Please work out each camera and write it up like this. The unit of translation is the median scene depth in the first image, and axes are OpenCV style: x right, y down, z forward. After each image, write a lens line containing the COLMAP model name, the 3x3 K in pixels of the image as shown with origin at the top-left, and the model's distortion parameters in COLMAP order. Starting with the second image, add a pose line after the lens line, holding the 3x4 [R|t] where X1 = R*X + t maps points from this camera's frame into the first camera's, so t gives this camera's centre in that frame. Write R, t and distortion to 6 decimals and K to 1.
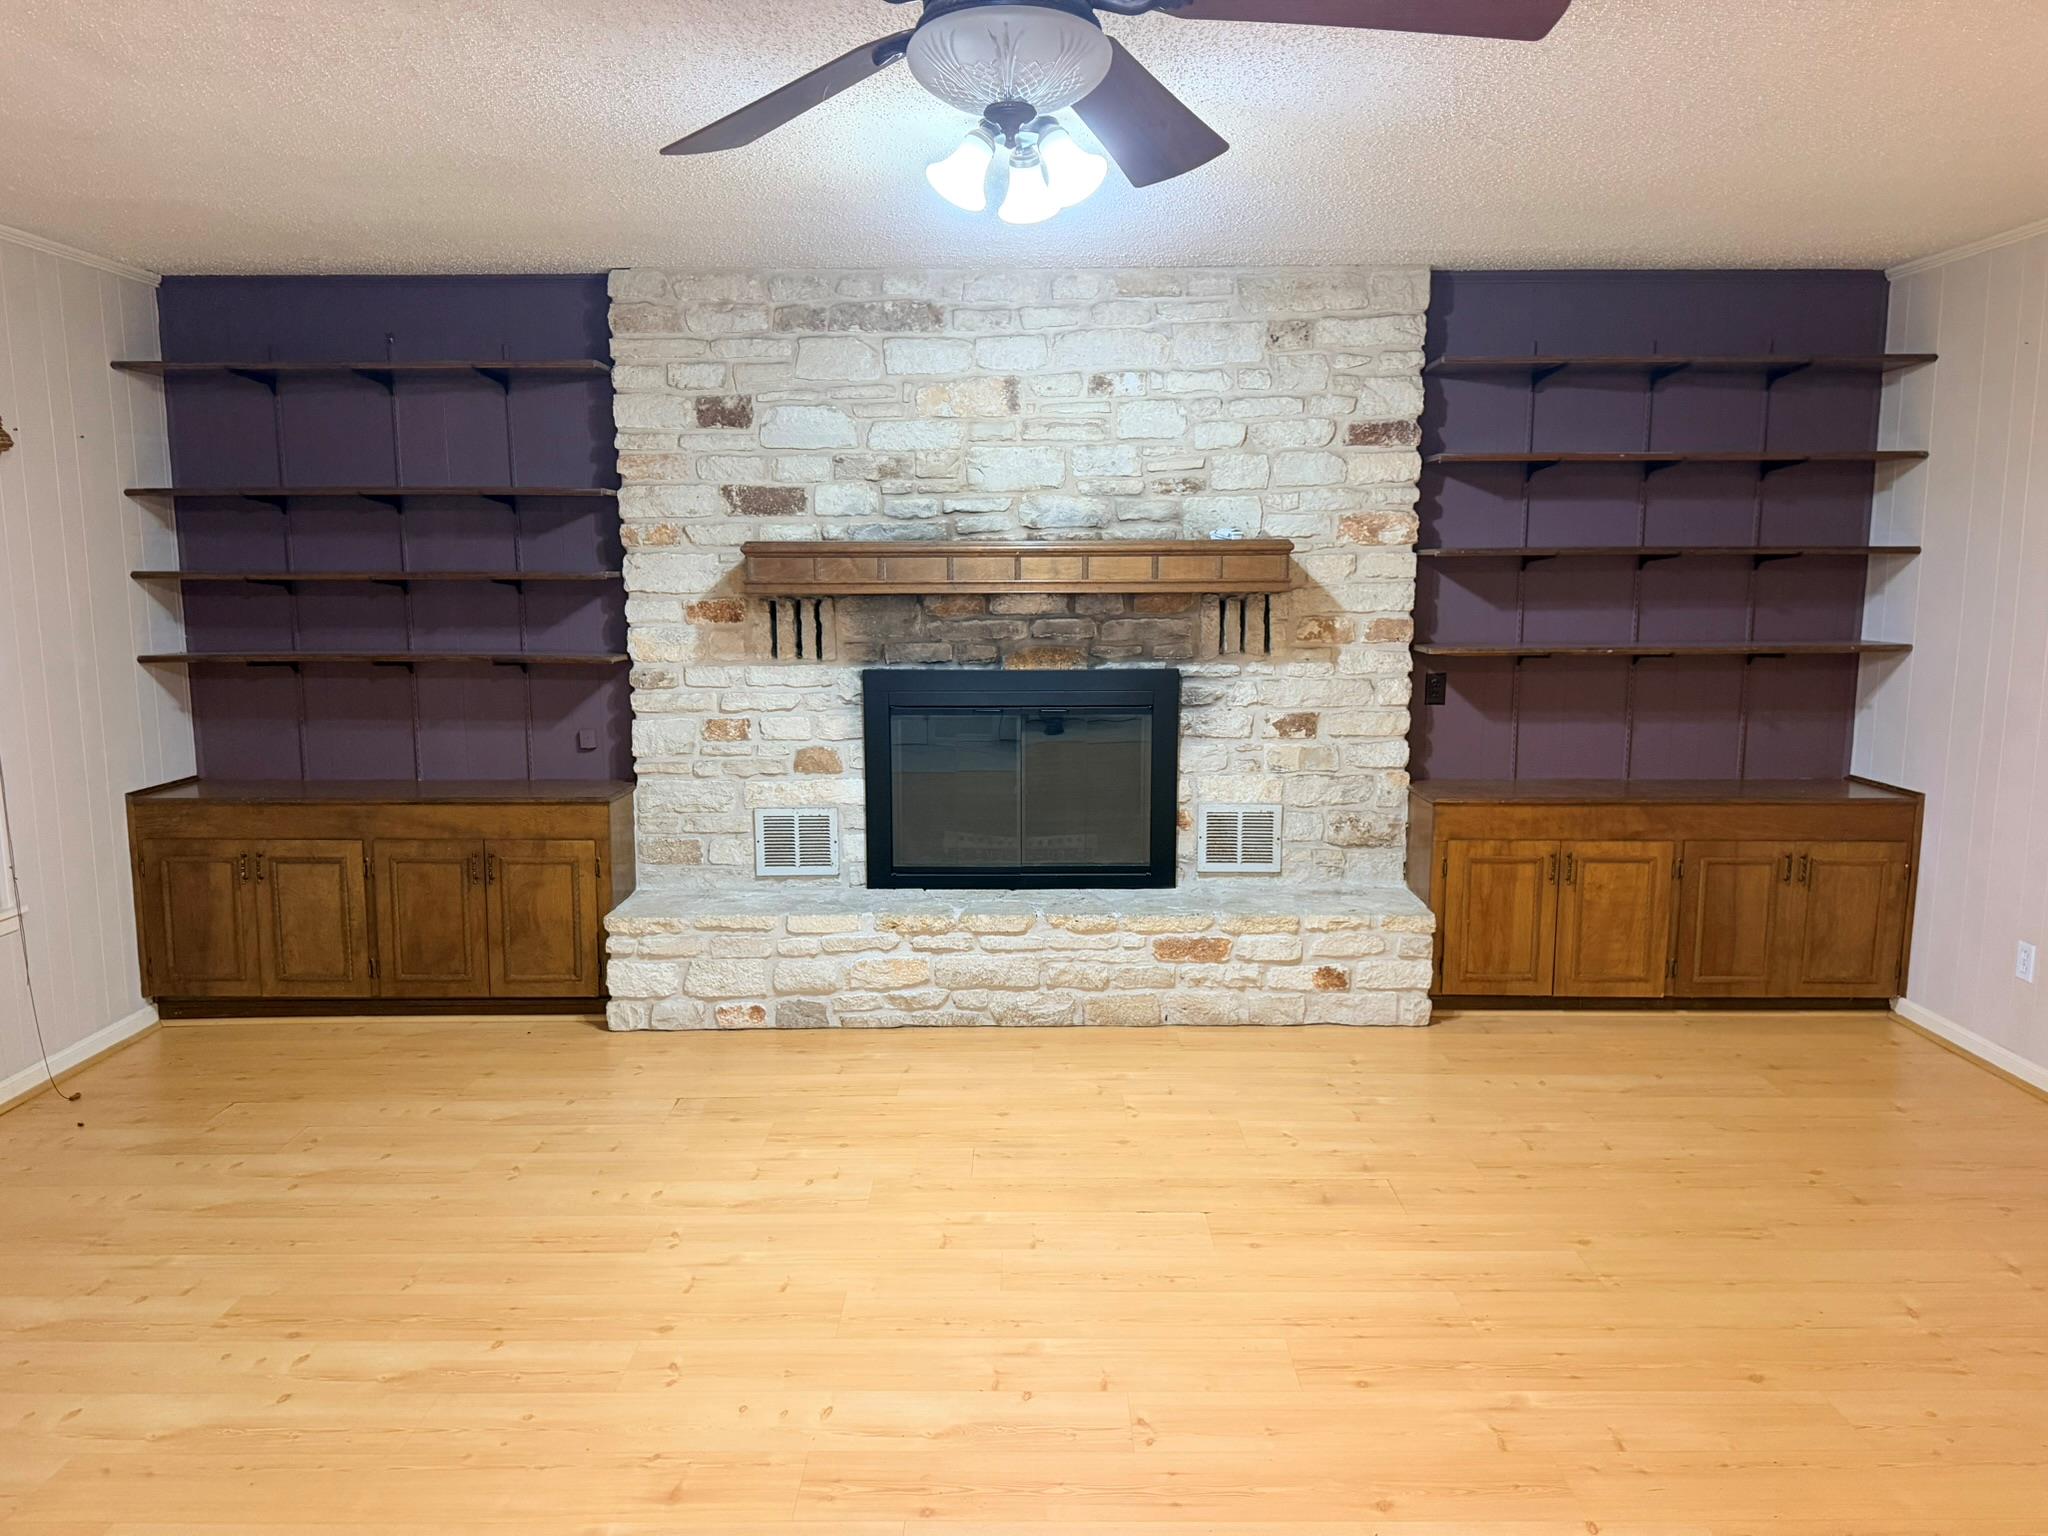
lens RADIAL K [[1439.1, 0, 1026.7], [0, 1439.1, 760.7], [0, 0, 1]] dist [0.066585, -0.087285]
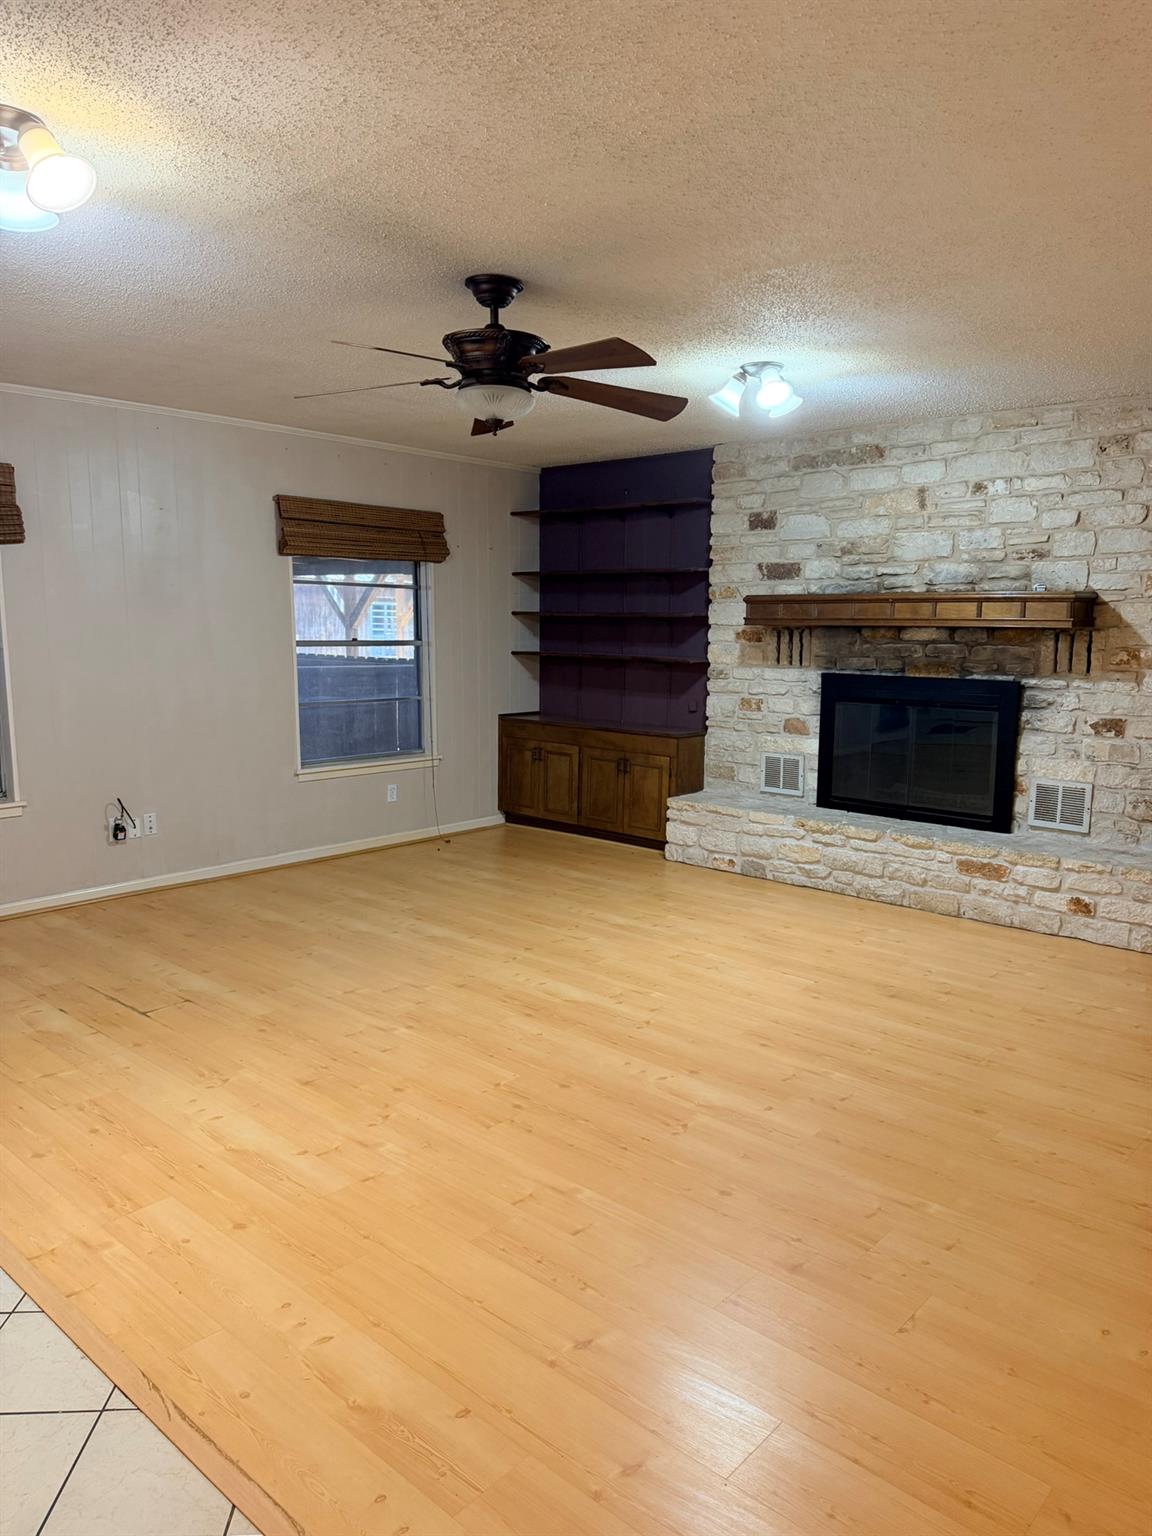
lens RADIAL K [[1079.3, 0, 566.3], [0, 1079.3, 775.2], [0, 0, 1]] dist [0.066585, -0.087285]
pose [[0.737480, 0.108485, -0.666599, 0.523981], [-0.105916, 0.993379, 0.044488, 0.030132], [0.667012, 0.037794, 0.744088, -0.117082]]
